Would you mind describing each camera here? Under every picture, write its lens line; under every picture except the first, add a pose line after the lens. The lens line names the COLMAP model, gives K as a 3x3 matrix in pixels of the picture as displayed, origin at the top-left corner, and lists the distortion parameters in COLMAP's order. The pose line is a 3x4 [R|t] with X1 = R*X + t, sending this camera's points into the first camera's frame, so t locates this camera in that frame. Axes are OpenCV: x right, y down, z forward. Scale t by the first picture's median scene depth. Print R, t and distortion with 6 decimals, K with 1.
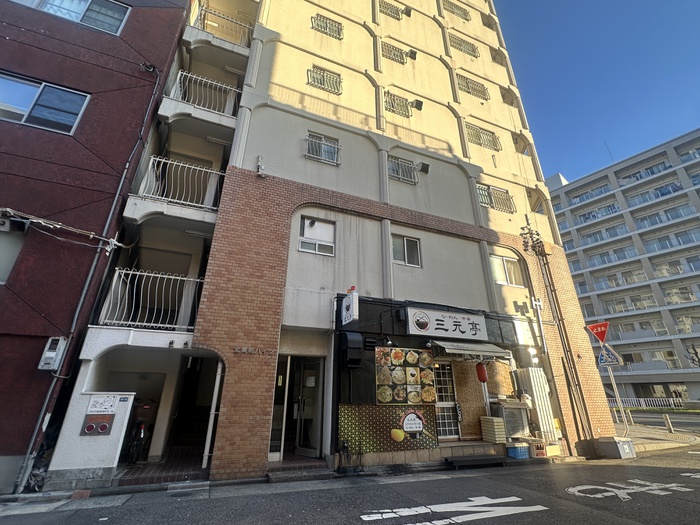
lens RADIAL K [[315.7, 0, 348.4], [0, 315.7, 262.9], [0, 0, 1]] dist [-0.004411, 0.001403]
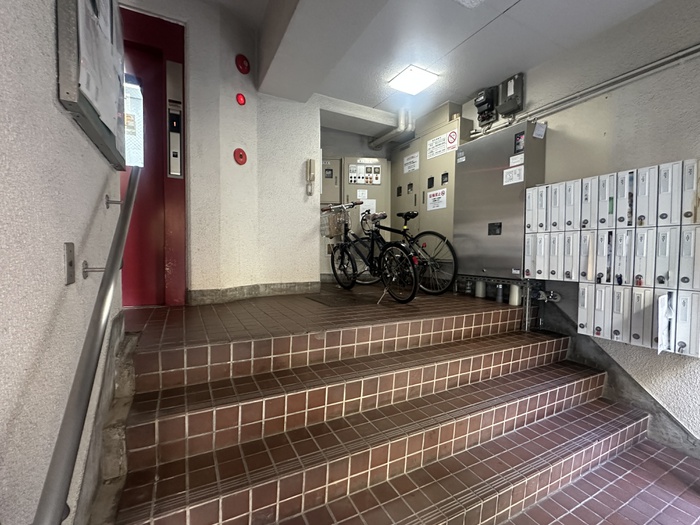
lens RADIAL K [[315.7, 0, 349.5], [0, 315.7, 262.2], [0, 0, 1]] dist [-0.004411, 0.001403]
pose [[0.994281, -0.004303, 0.106710, -0.415818], [-0.041061, 0.906982, 0.419163, 0.336511], [-0.098588, -0.421147, 0.901618, 0.820886]]
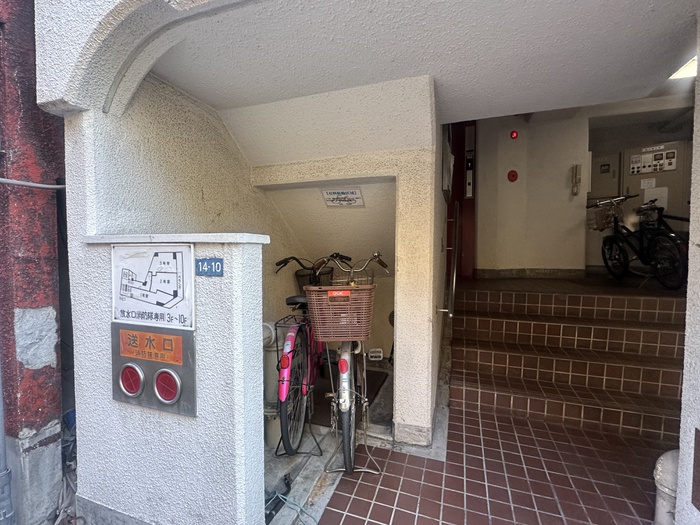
lens RADIAL K [[315.7, 0, 350.6], [0, 315.7, 263.4], [0, 0, 1]] dist [-0.004411, 0.001403]
pose [[0.754536, 0.021048, -0.655921, -0.359942], [0.262404, 0.906433, 0.330942, 0.271920], [0.601514, -0.421824, 0.678414, 0.642289]]
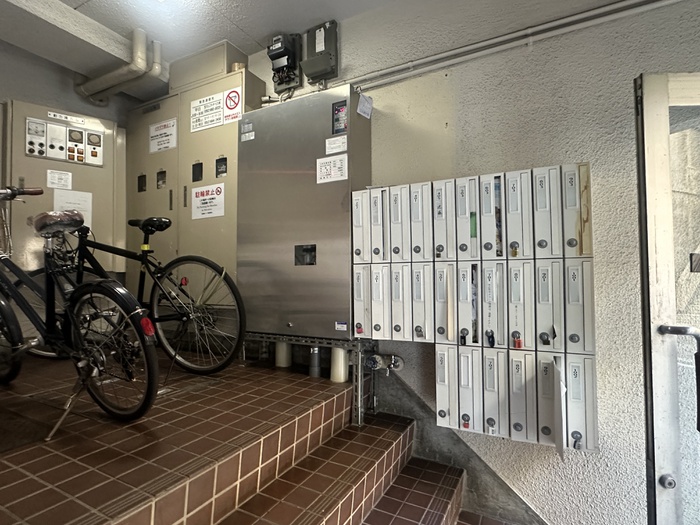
lens RADIAL K [[370.3, 0, 346.8], [0, 370.3, 263.9], [0, 0, 1]] dist [-0.000545, -0.001340]
pose [[0.761799, 0.003560, 0.647804, -0.350604], [-0.239147, 0.930898, 0.276113, 0.377741], [-0.602056, -0.365263, 0.710008, 0.953918]]
